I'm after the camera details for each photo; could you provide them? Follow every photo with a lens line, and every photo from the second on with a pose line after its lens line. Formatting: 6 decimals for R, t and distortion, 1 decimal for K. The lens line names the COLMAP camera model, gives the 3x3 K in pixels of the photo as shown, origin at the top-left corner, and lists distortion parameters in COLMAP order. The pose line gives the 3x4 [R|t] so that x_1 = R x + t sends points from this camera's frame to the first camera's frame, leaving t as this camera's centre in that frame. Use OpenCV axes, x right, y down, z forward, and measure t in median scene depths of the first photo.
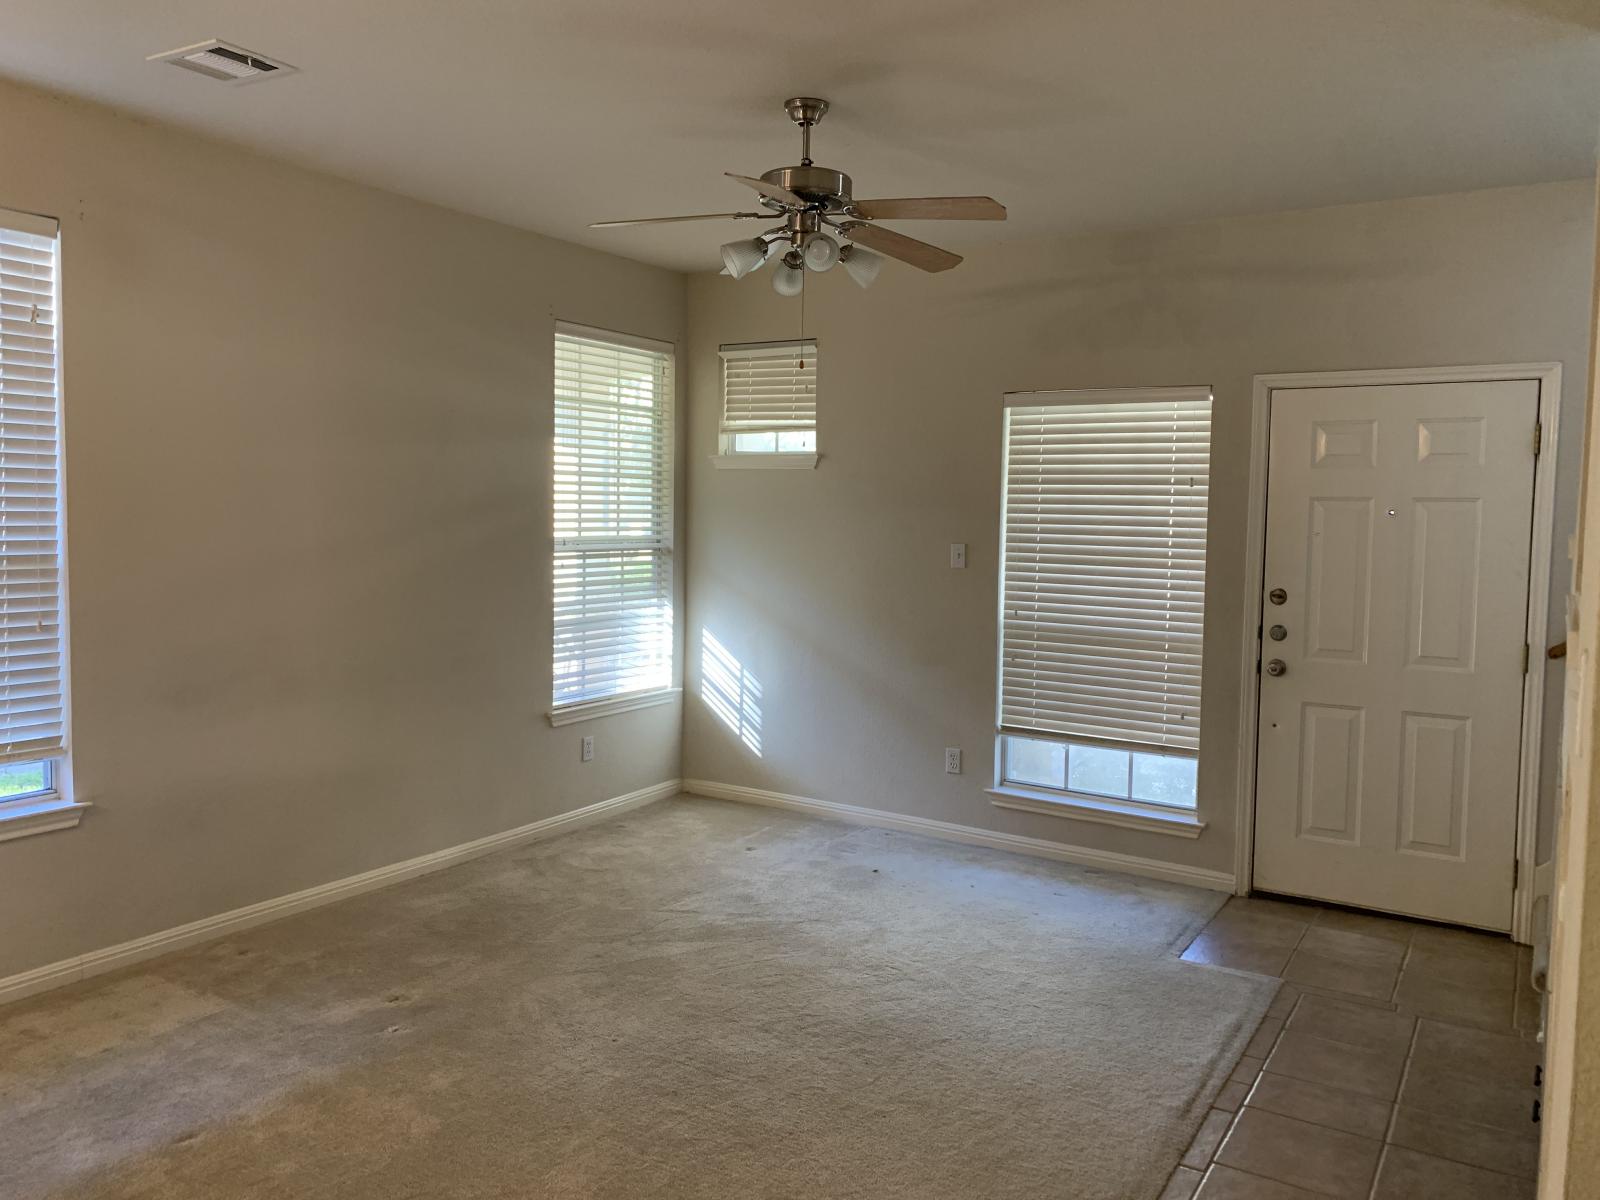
lens RADIAL K [[1237.7, 0, 795.1], [0, 1237.7, 588.7], [0, 0, 1]] dist [0.127237, -0.275185]
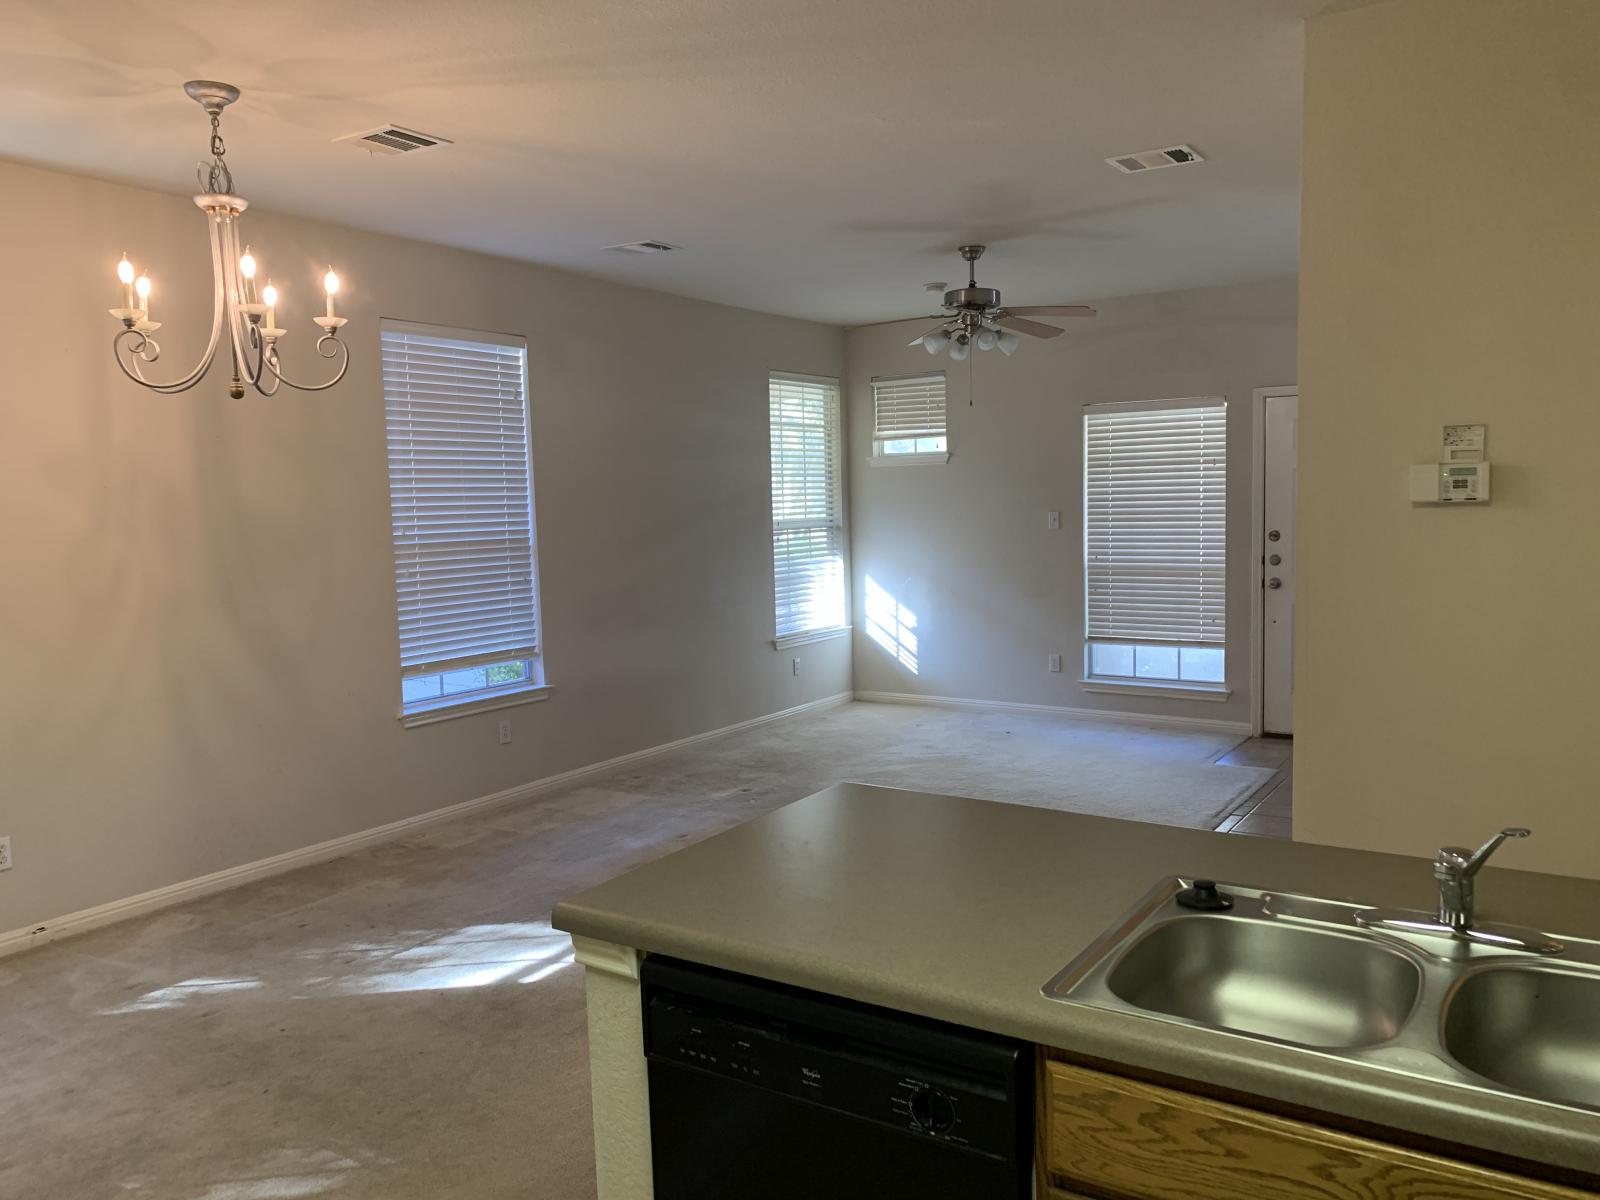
lens RADIAL K [[1237.3, 0, 797.4], [0, 1237.3, 620.8], [0, 0, 1]] dist [0.080444, -0.152064]
pose [[0.998635, -0.041692, -0.031463, -0.132031], [0.042699, 0.998574, 0.032036, 0.033300], [0.030083, -0.033335, 0.998991, -0.475860]]
